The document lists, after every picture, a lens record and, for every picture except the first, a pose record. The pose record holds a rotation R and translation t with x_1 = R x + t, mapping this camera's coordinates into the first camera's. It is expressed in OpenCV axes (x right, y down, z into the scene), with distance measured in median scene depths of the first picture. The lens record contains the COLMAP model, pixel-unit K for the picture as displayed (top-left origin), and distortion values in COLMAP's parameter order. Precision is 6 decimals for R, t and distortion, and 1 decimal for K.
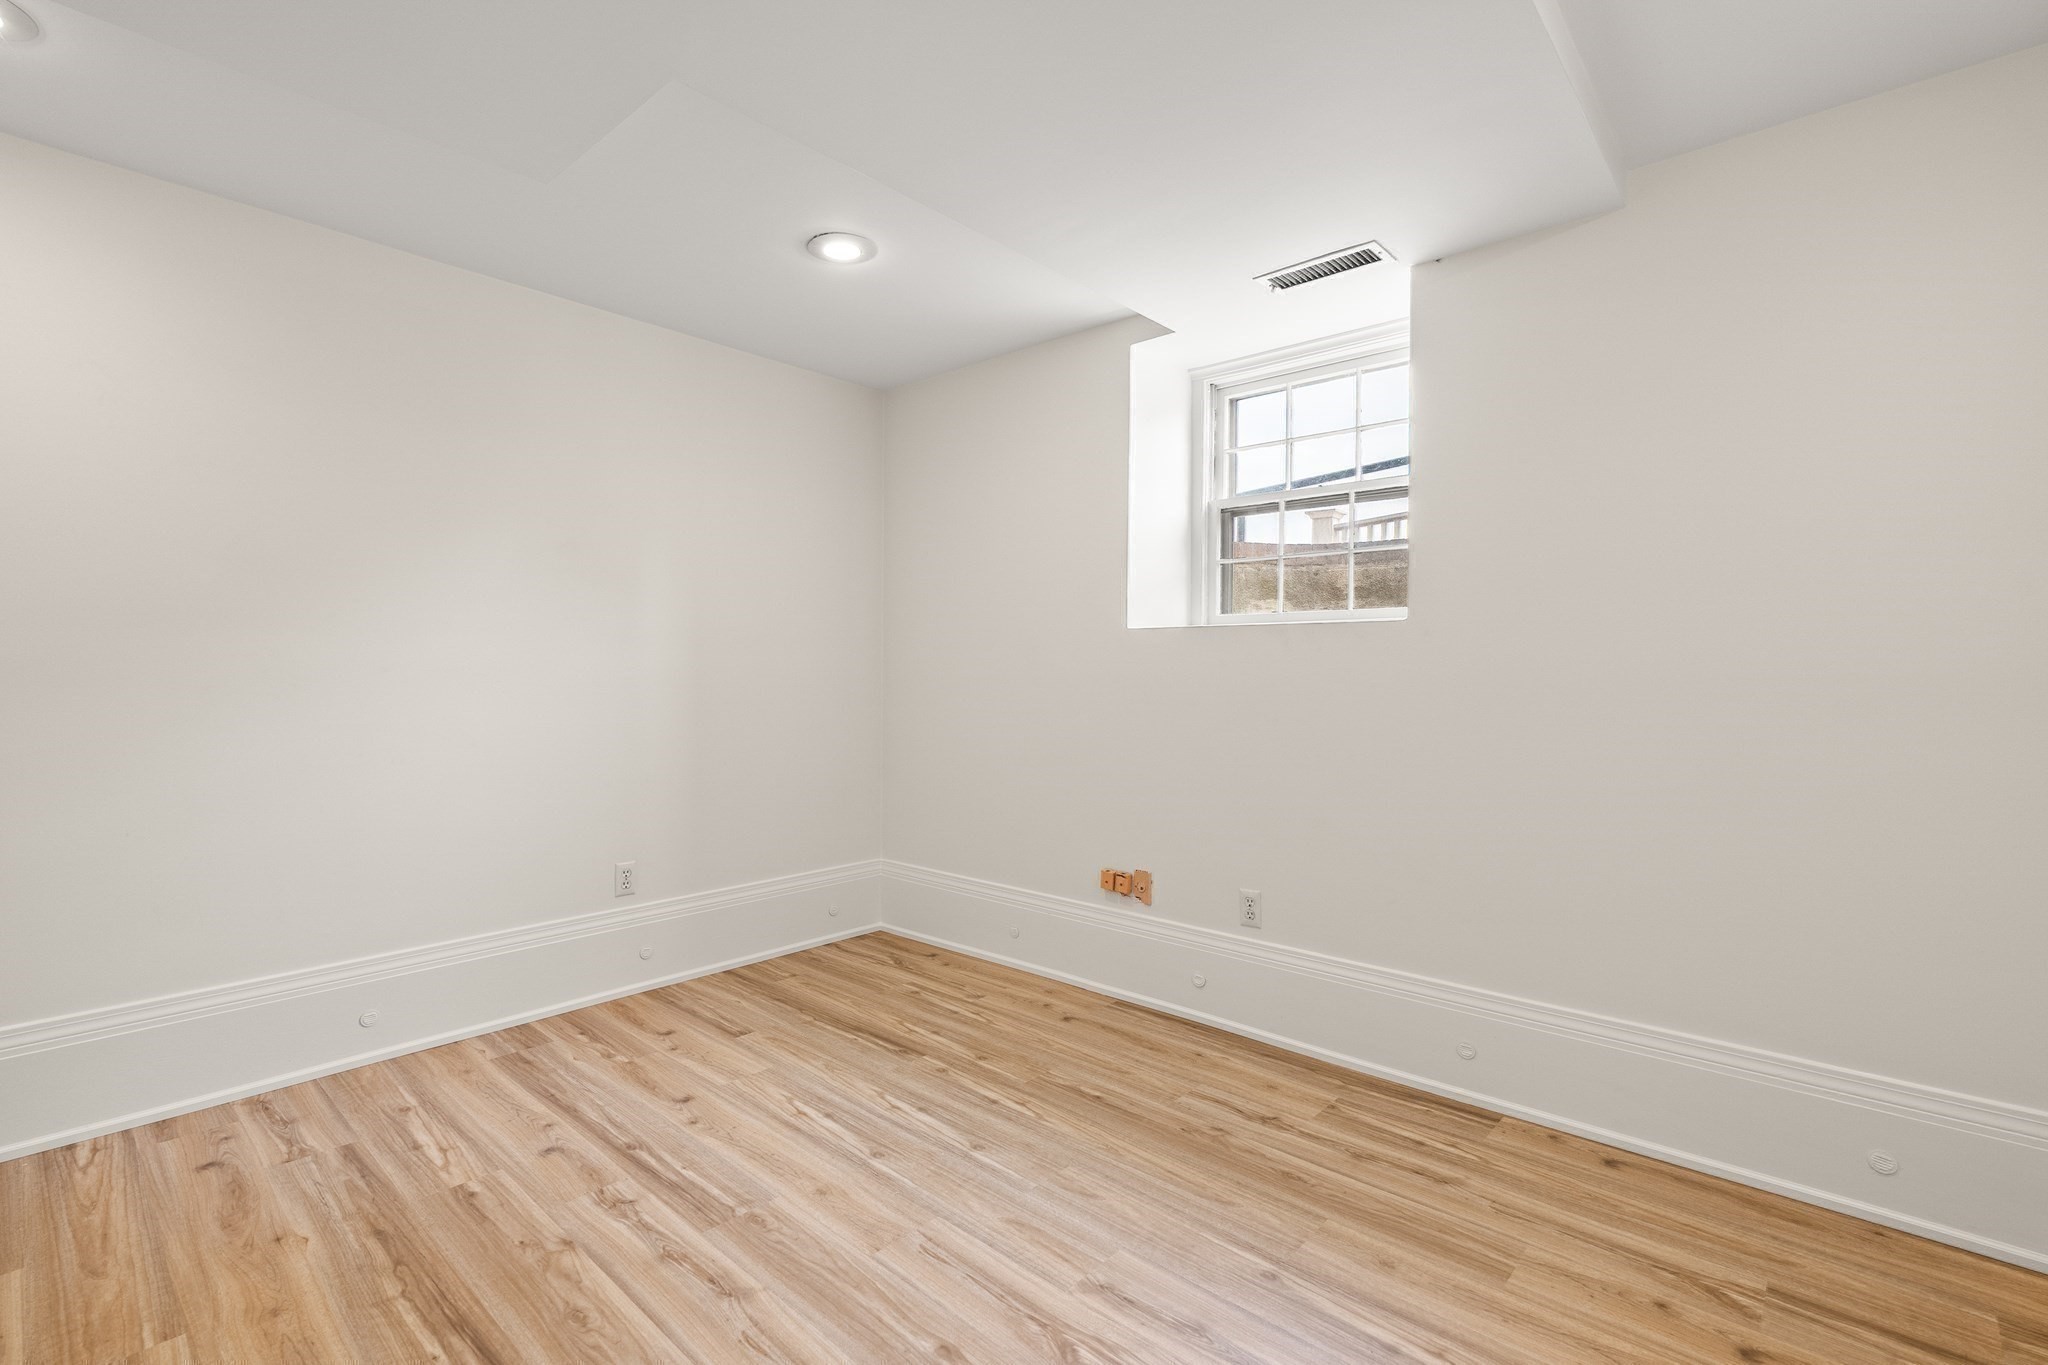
lens RADIAL K [[934.7, 0, 1030.8], [0, 934.7, 674.0], [0, 0, 1]] dist [-0.007223, 0.002913]
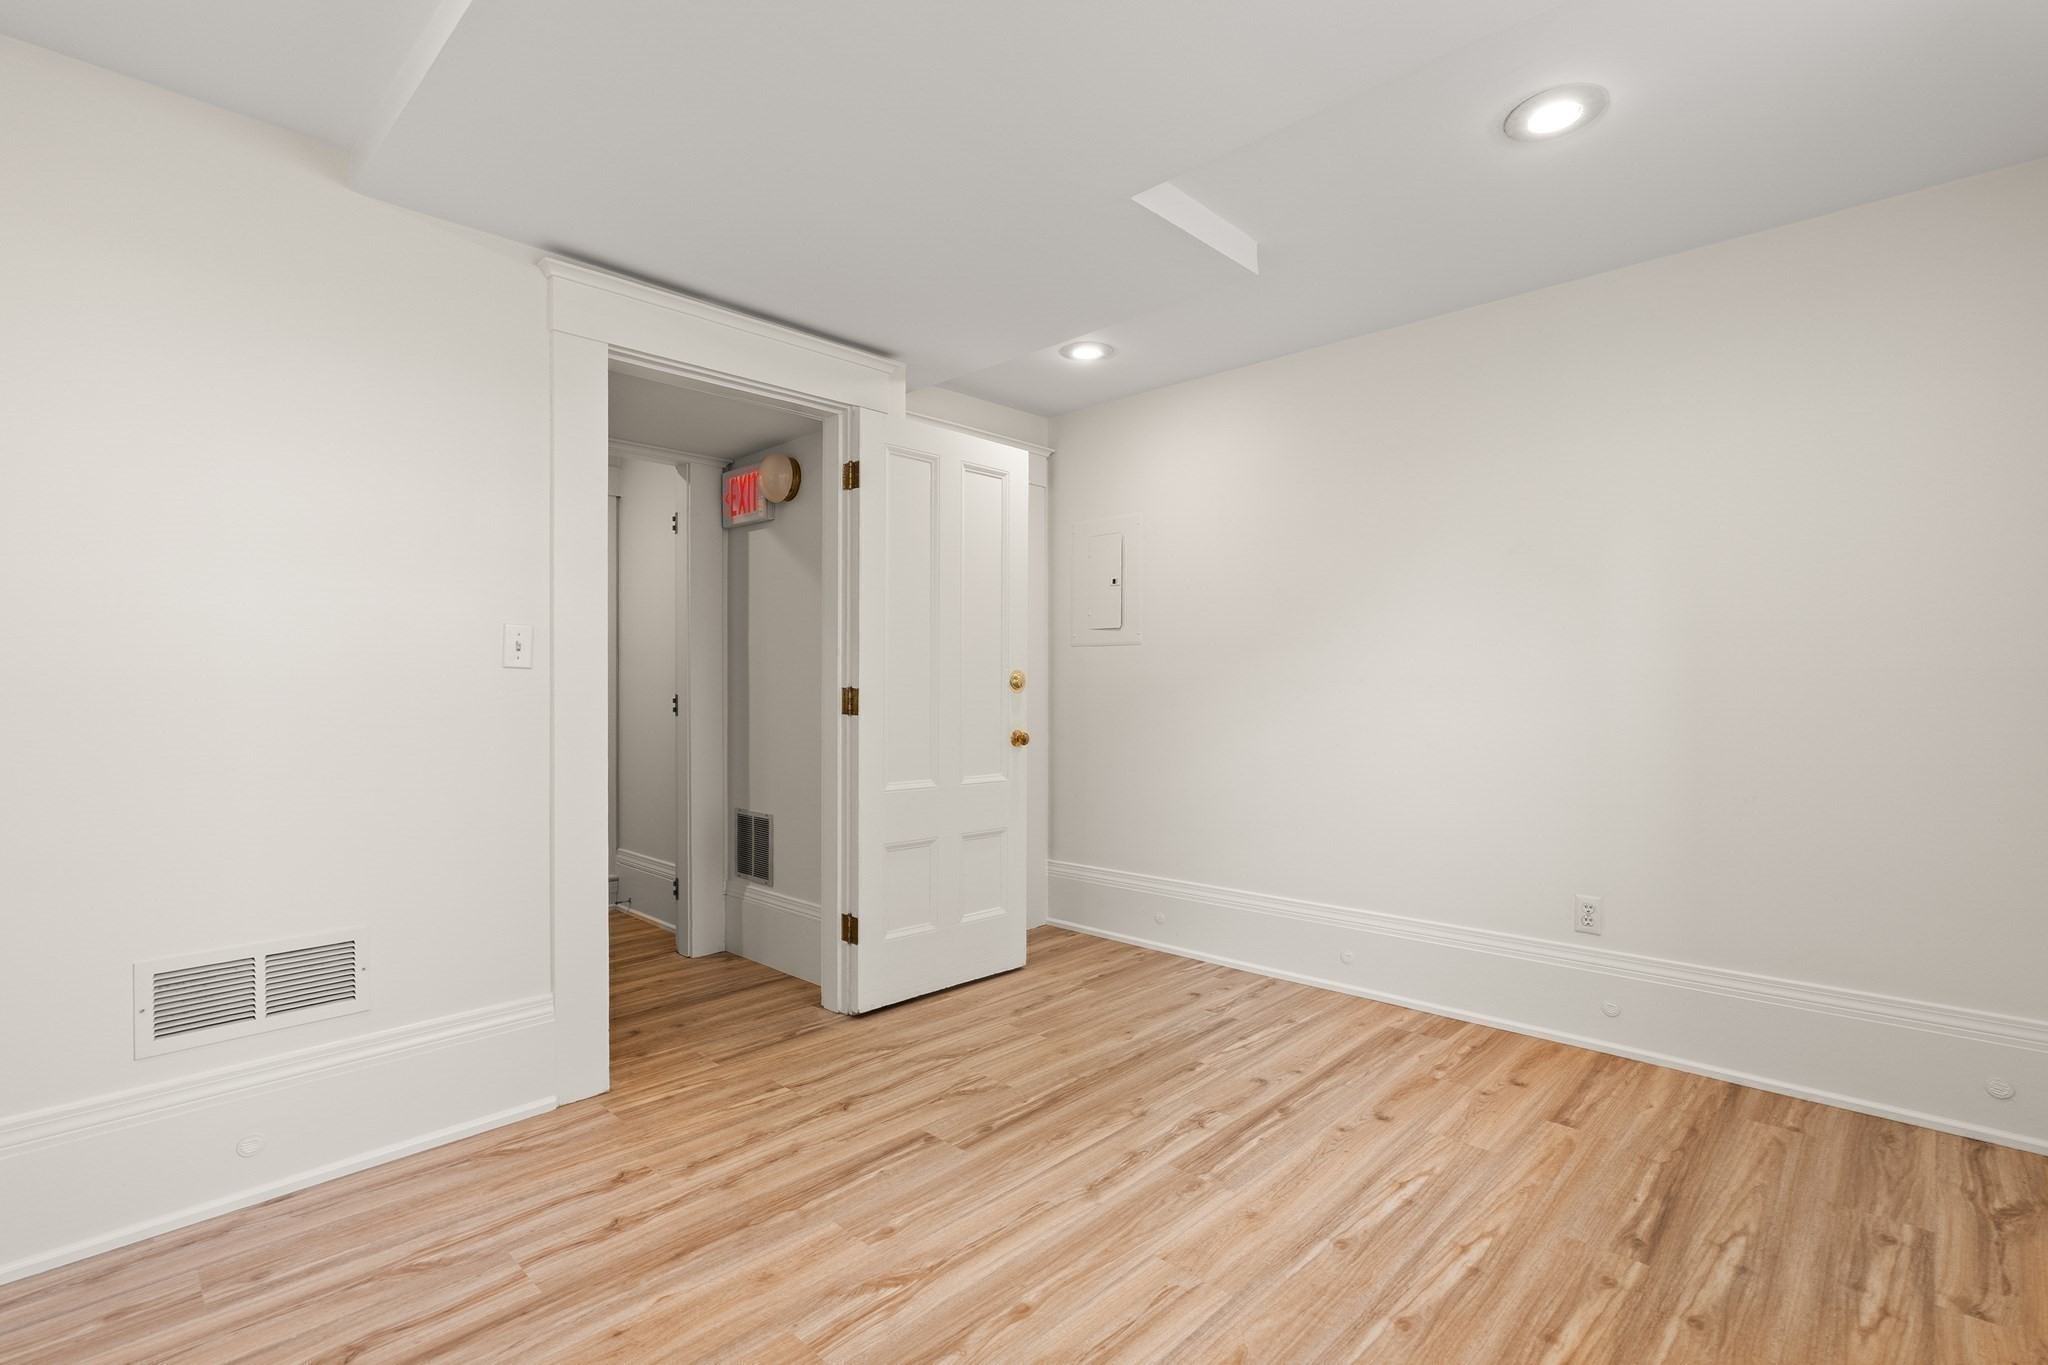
lens RADIAL K [[934.7, 0, 1017.8], [0, 934.7, 682.5], [0, 0, 1]] dist [-0.007223, 0.002913]
pose [[-0.042326, -0.010366, -0.999050, 0.648671], [-0.001915, 0.999945, -0.010294, 0.013452], [0.999102, 0.001477, -0.042344, 0.688069]]
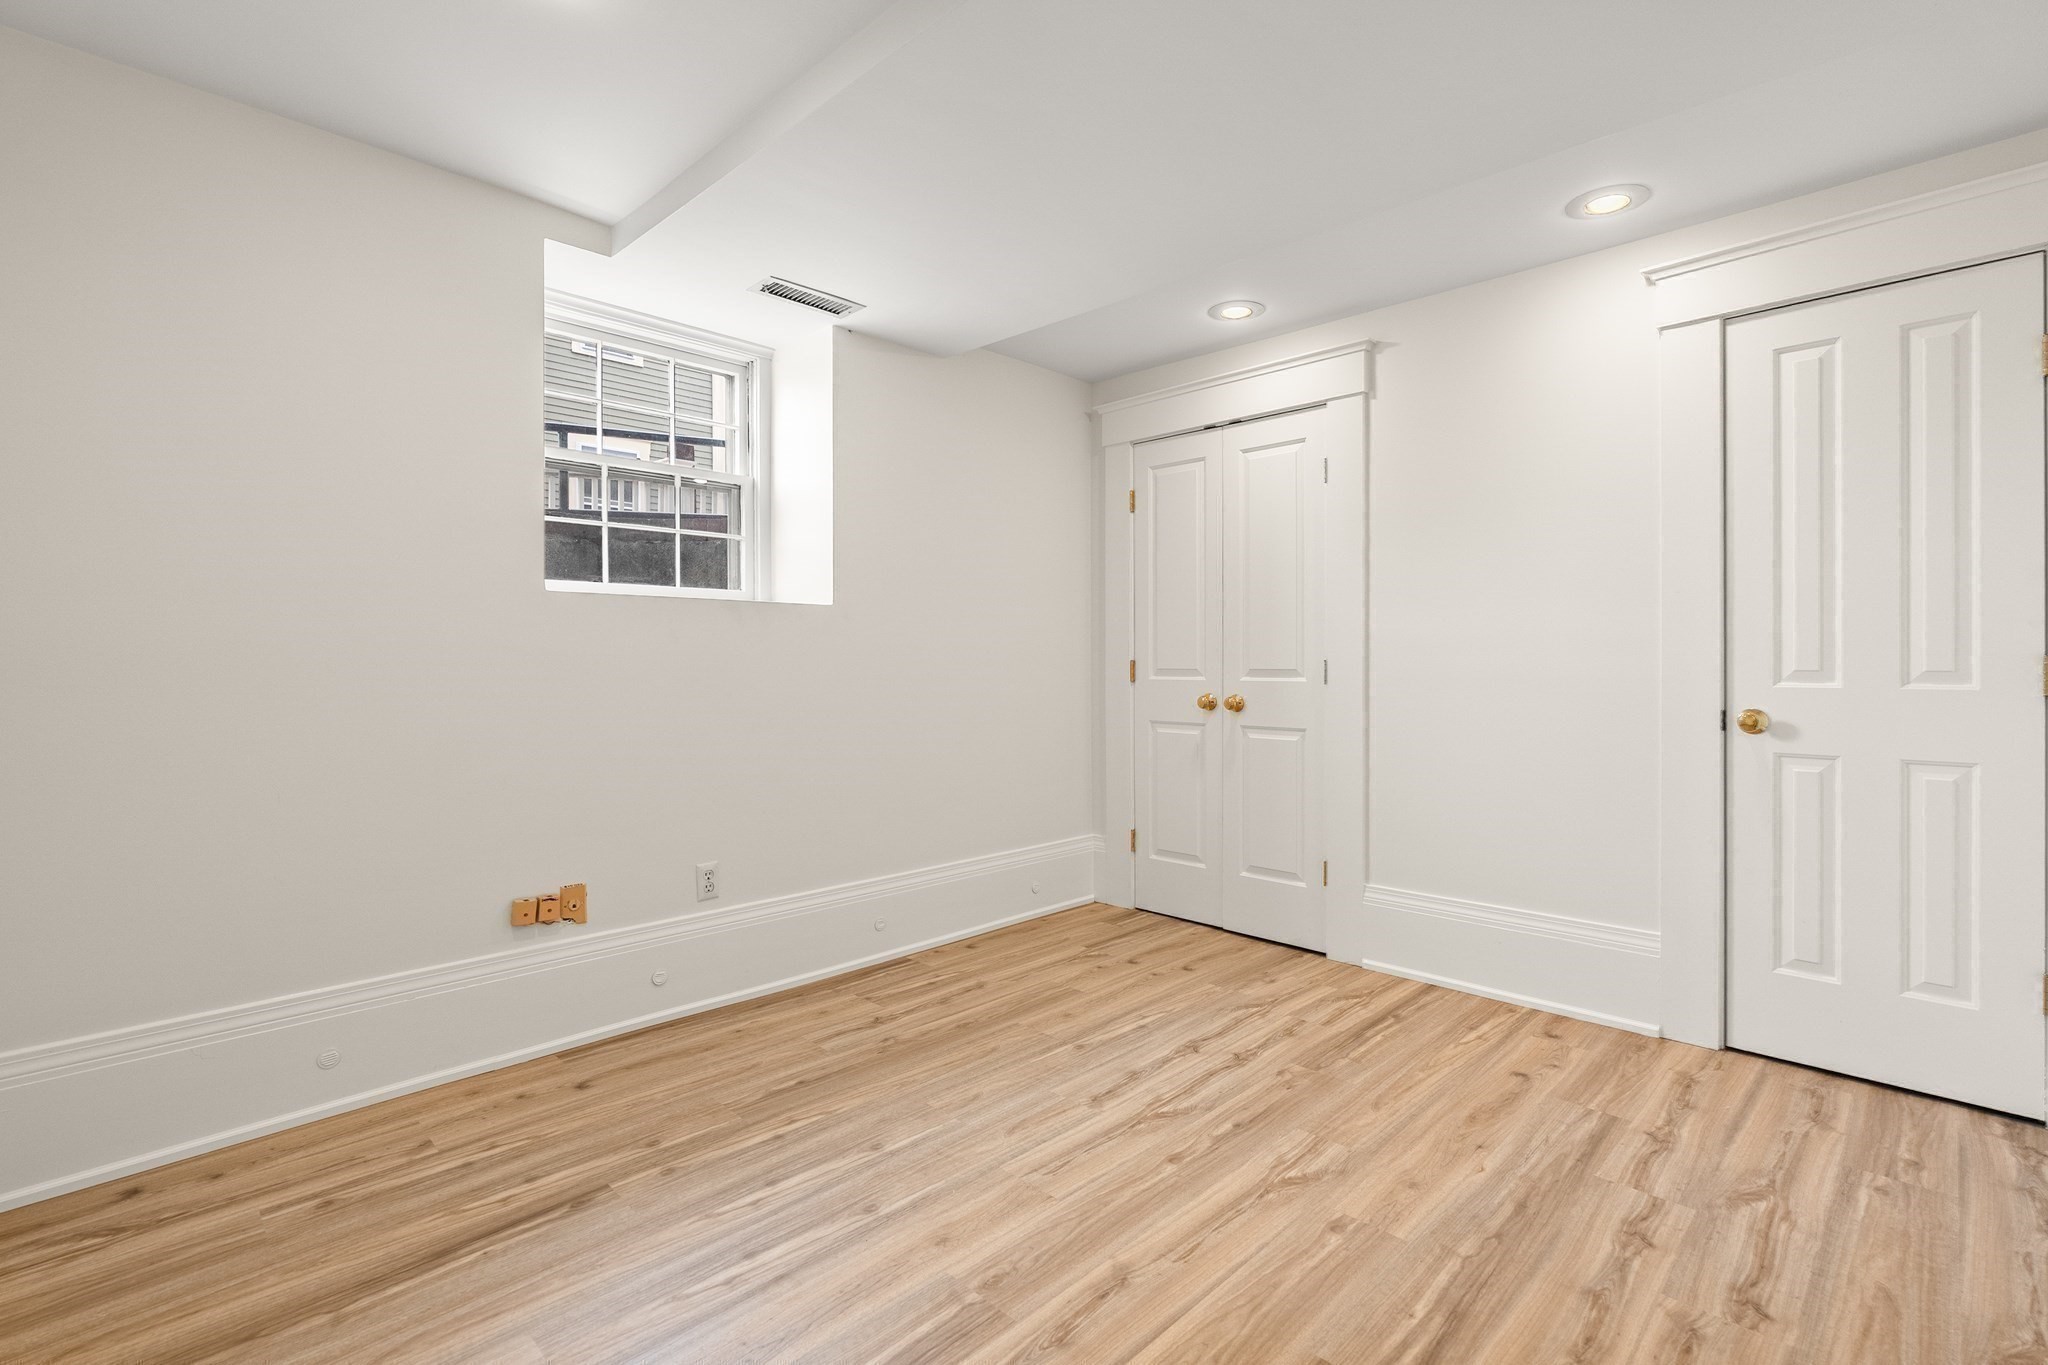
lens RADIAL K [[934.7, 0, 1025.3], [0, 934.7, 661.7], [0, 0, 1]] dist [-0.007223, 0.002913]
pose [[0.045548, -0.007132, 0.998937, -0.930290], [0.004155, 0.999967, 0.006950, 0.011196], [-0.998954, 0.003834, 0.045576, 0.759519]]
